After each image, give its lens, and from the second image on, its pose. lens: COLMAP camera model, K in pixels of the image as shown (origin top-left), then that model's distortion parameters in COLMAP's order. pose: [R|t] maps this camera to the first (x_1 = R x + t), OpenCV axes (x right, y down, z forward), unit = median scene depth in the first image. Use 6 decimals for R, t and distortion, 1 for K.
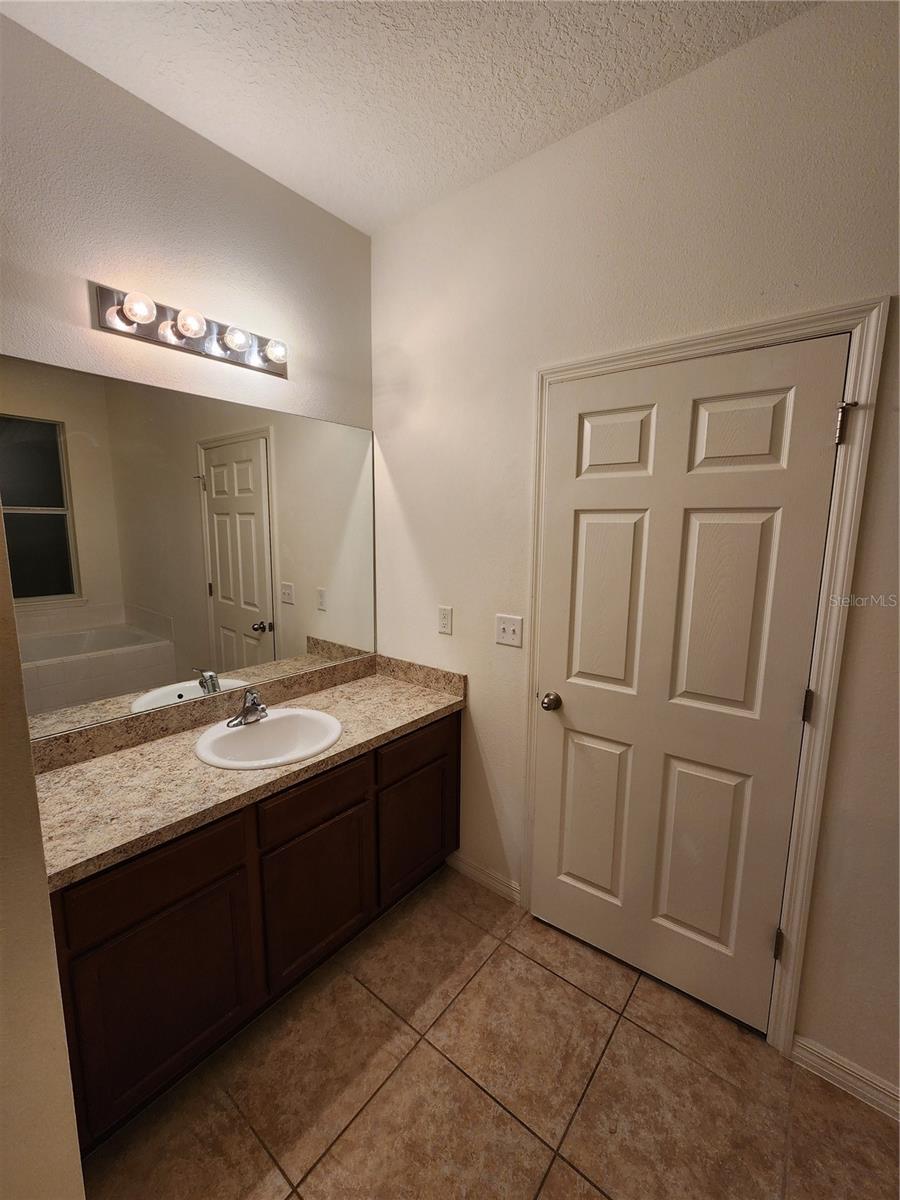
lens RADIAL K [[491.9, 0, 448.8], [0, 491.9, 600.5], [0, 0, 1]] dist [-0.003584, 0.002211]
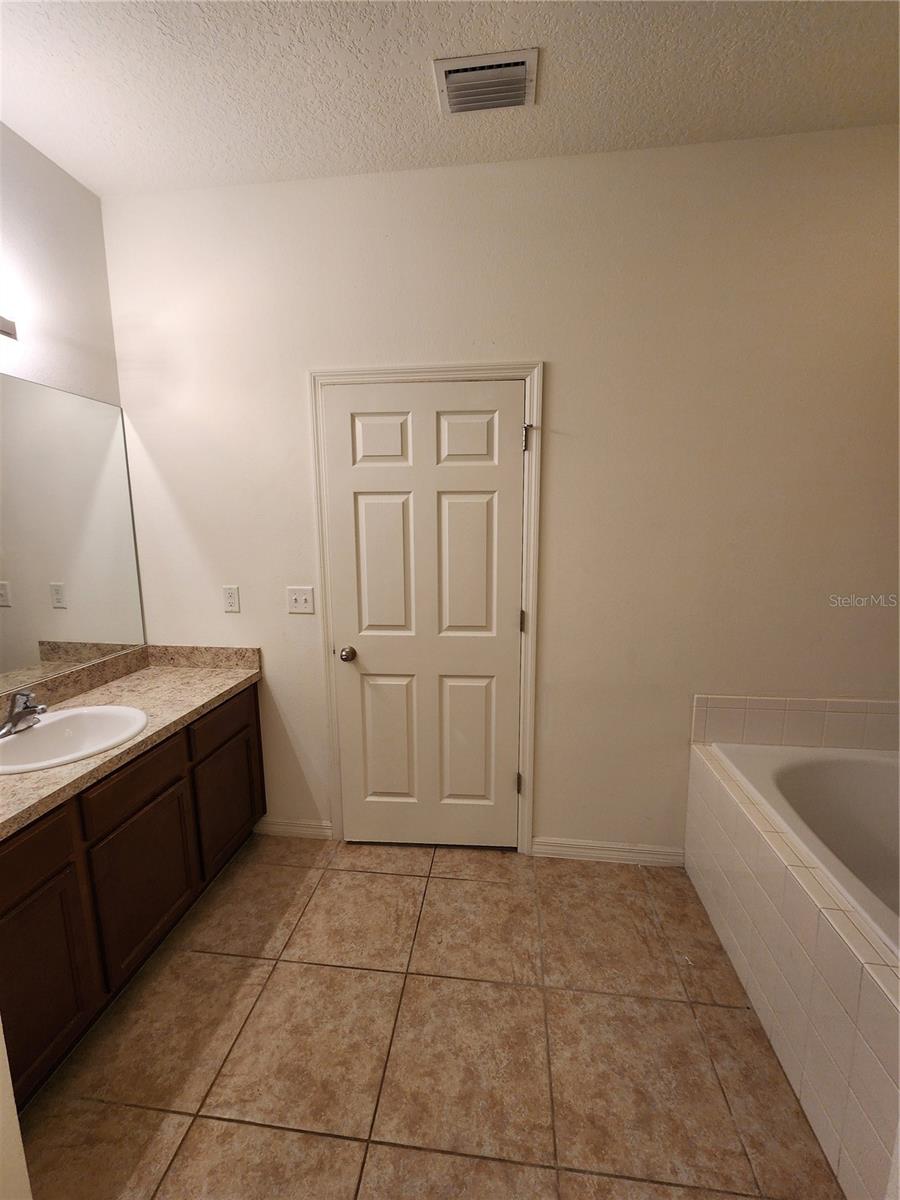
lens RADIAL K [[491.9, 0, 443.5], [0, 491.9, 594.9], [0, 0, 1]] dist [-0.003584, 0.002211]
pose [[0.855948, -0.091310, 0.508936, -0.204416], [0.088993, 0.995611, 0.028954, 0.054844], [-0.509346, 0.020509, 0.860317, -0.158222]]
